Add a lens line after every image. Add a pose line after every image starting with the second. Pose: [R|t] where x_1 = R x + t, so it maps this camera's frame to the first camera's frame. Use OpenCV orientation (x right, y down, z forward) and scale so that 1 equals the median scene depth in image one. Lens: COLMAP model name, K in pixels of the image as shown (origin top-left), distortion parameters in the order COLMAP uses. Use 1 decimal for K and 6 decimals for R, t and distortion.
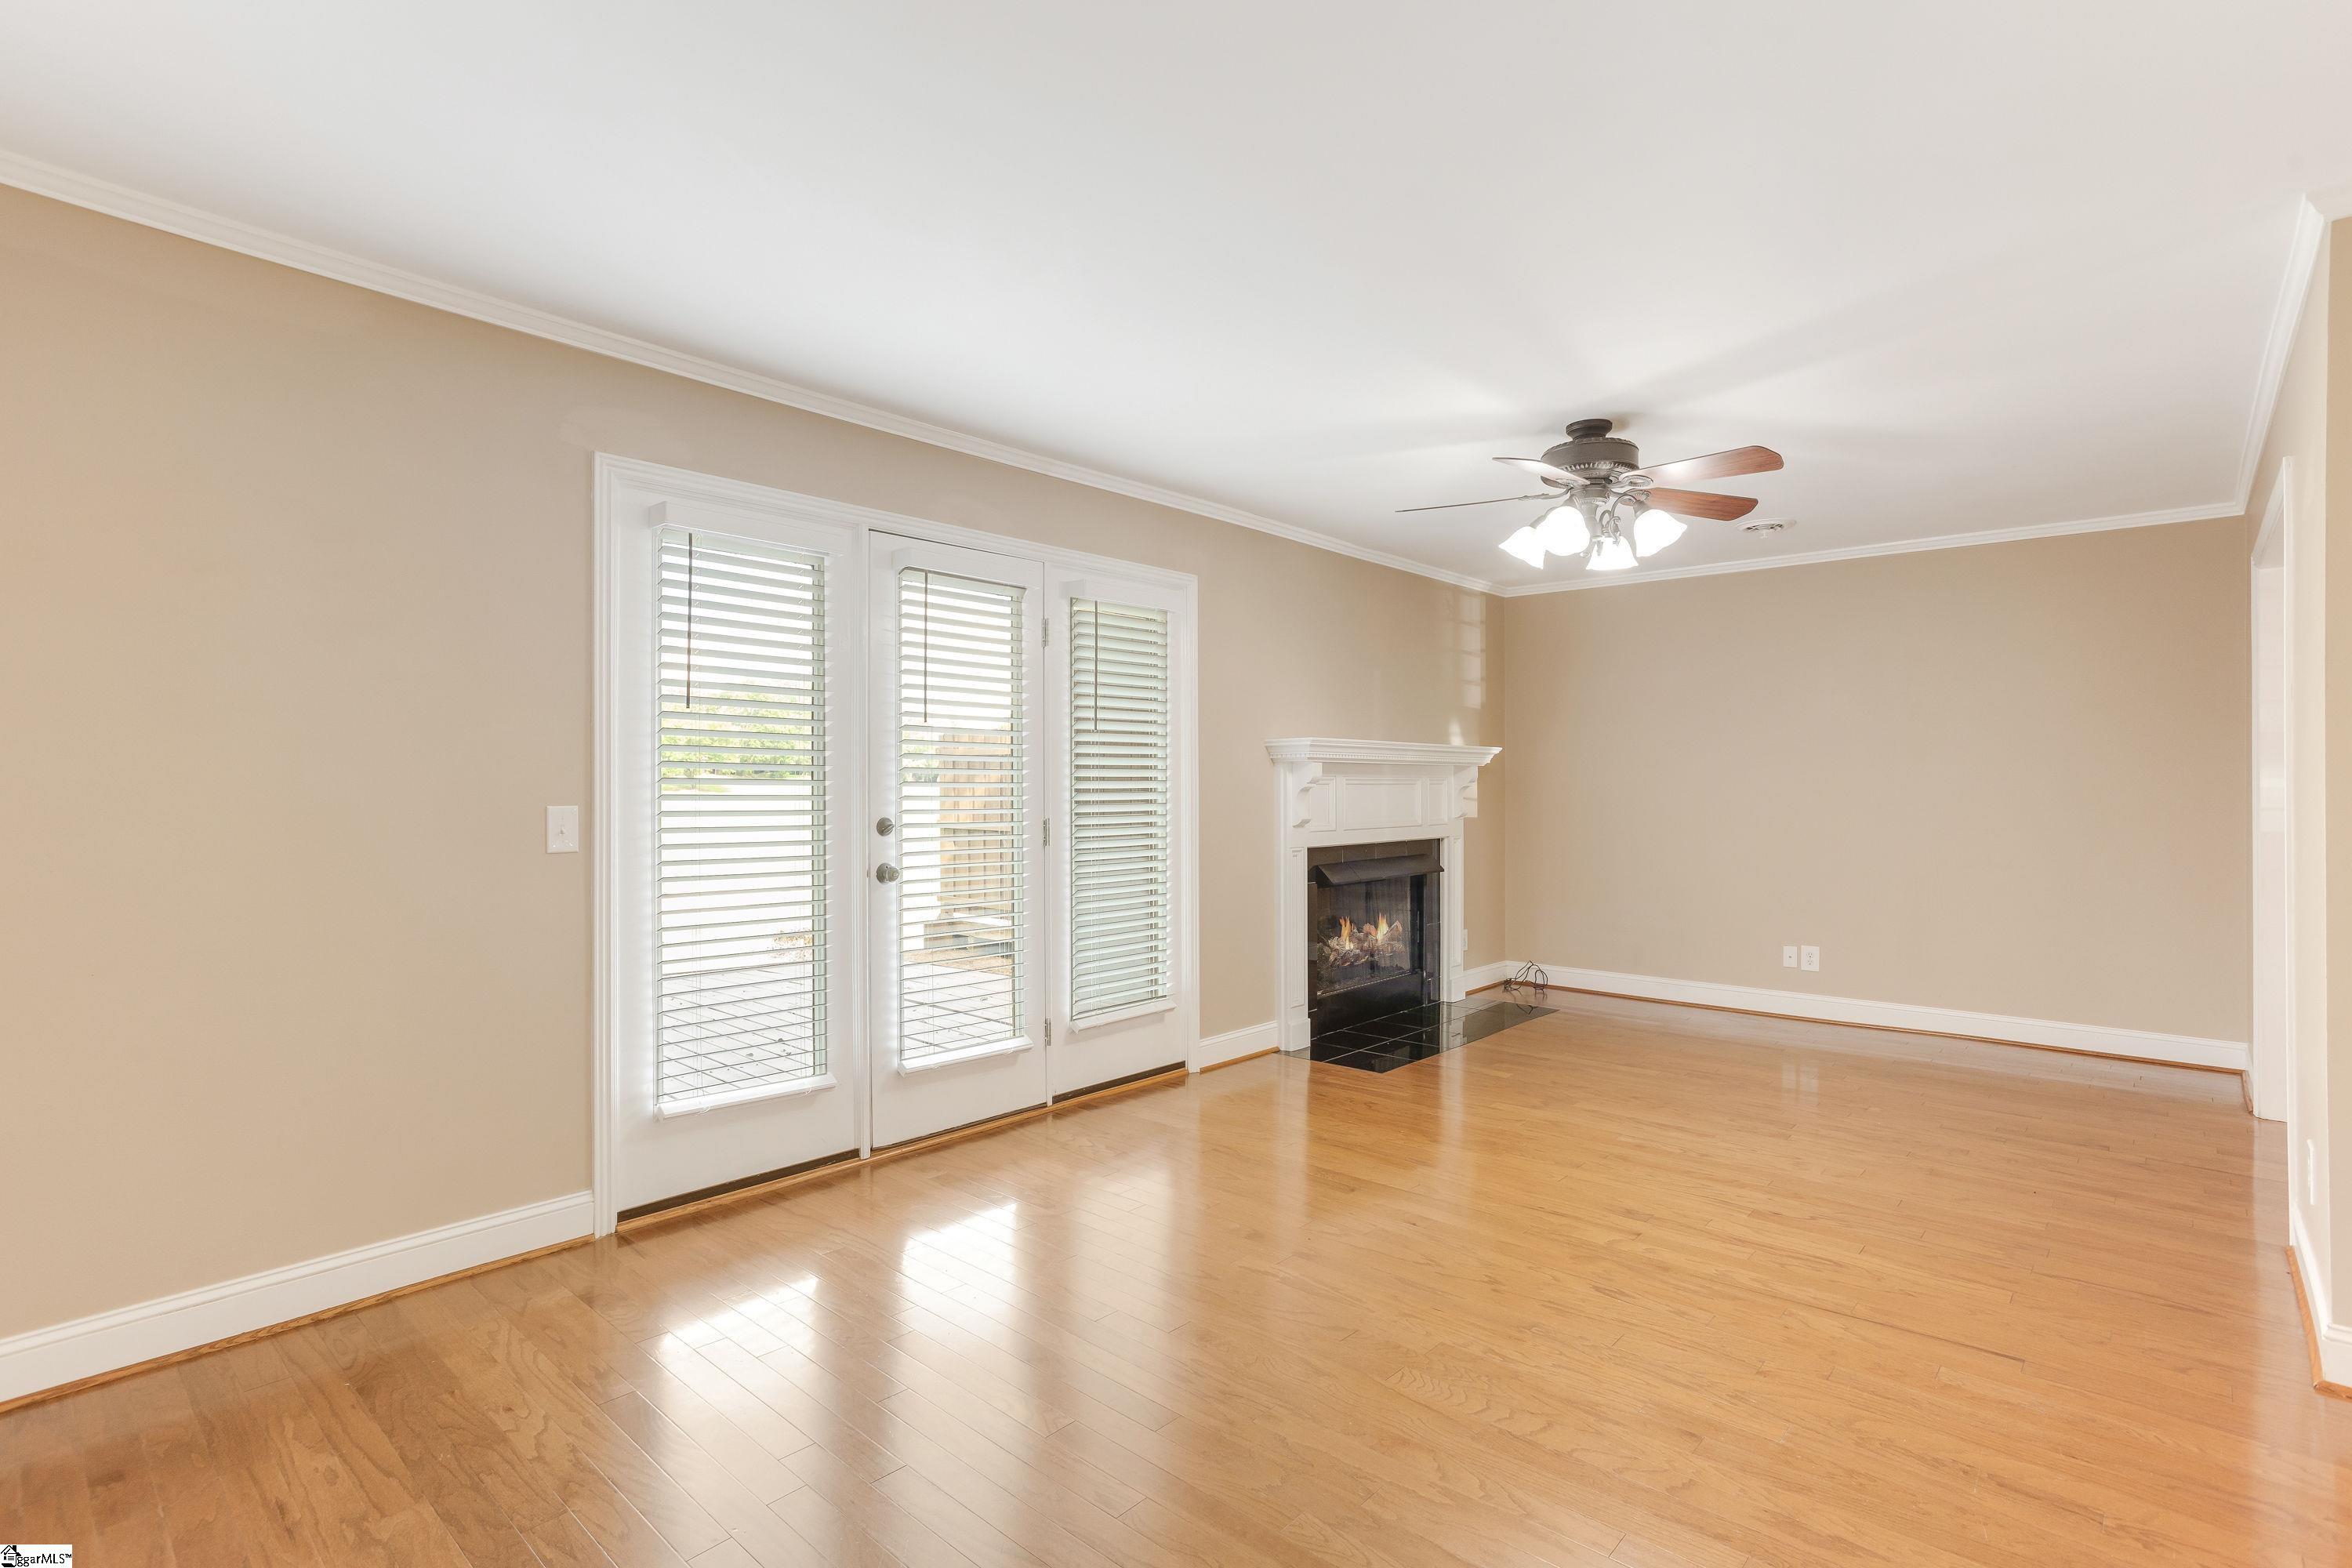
lens RADIAL K [[1112.2, 0, 1193.0], [0, 1112.2, 787.7], [0, 0, 1]] dist [-0.029244, 0.001443]
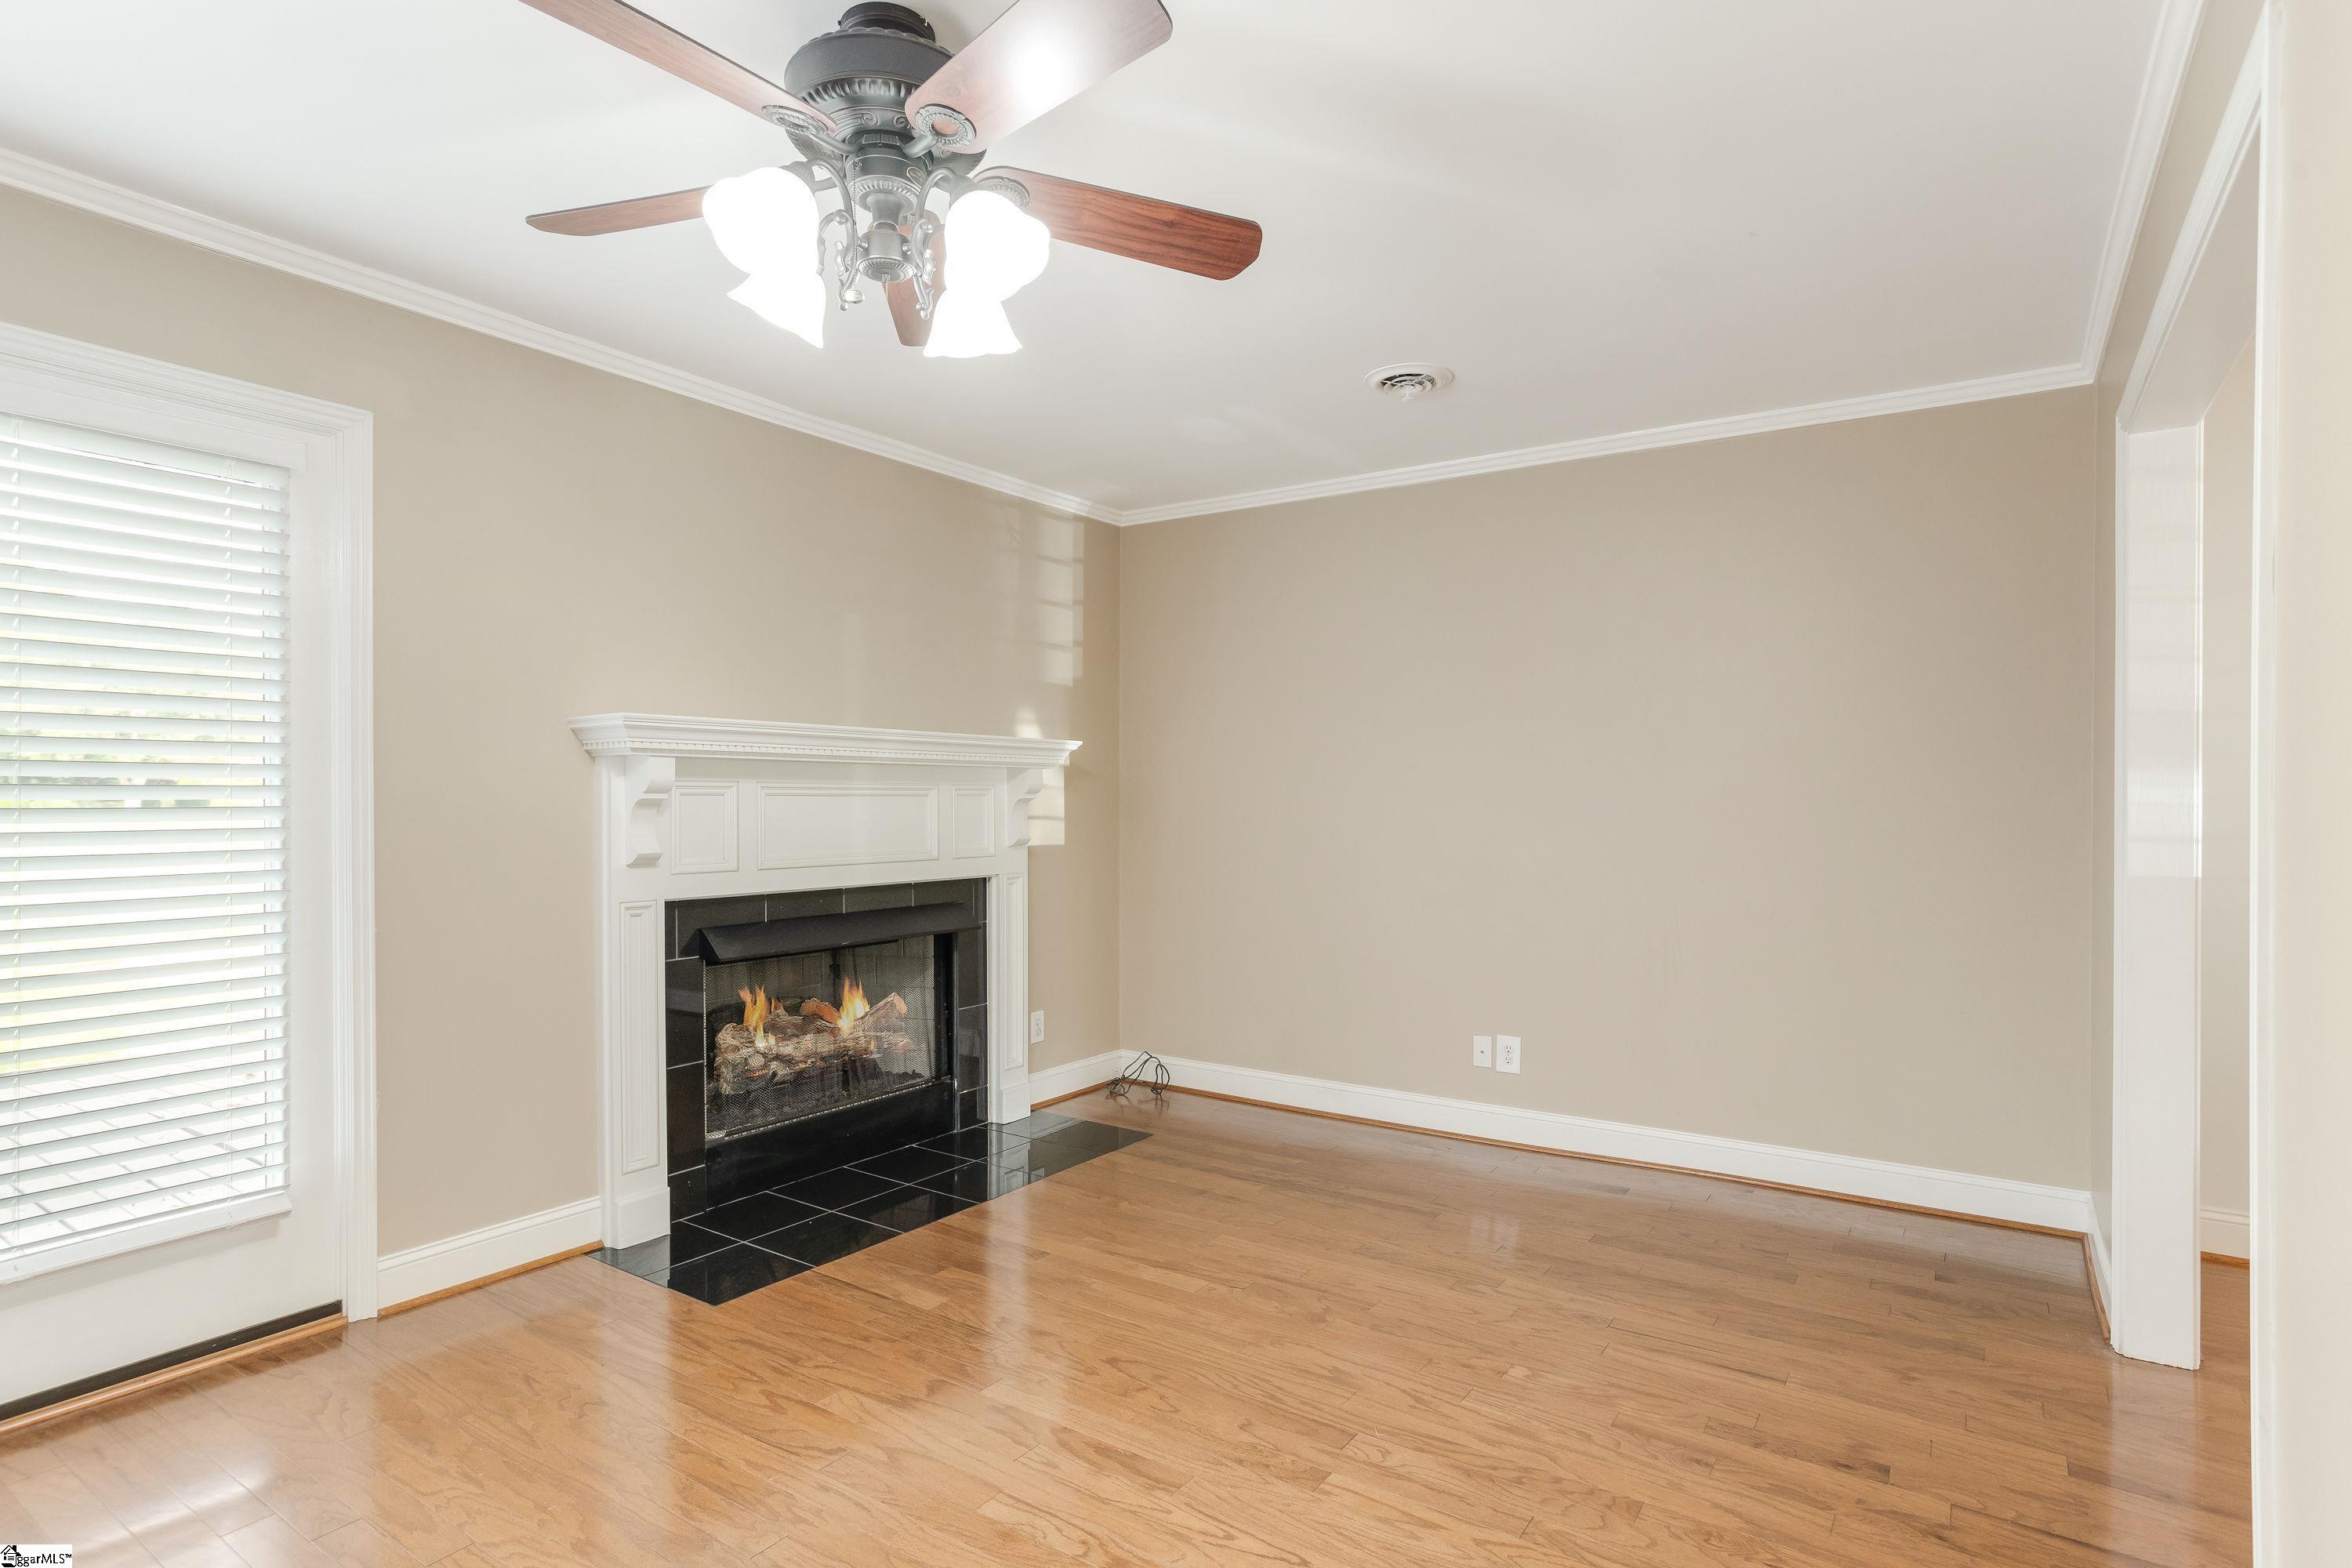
lens RADIAL K [[1197.9, 0, 1204.0], [0, 1197.9, 786.8], [0, 0, 1]] dist [-0.038698, 0.014670]
pose [[0.988469, 0.009800, 0.151108, 0.295194], [-0.008657, 0.999929, -0.008218, -0.004312], [-0.151177, 0.006815, 0.988483, 0.334379]]
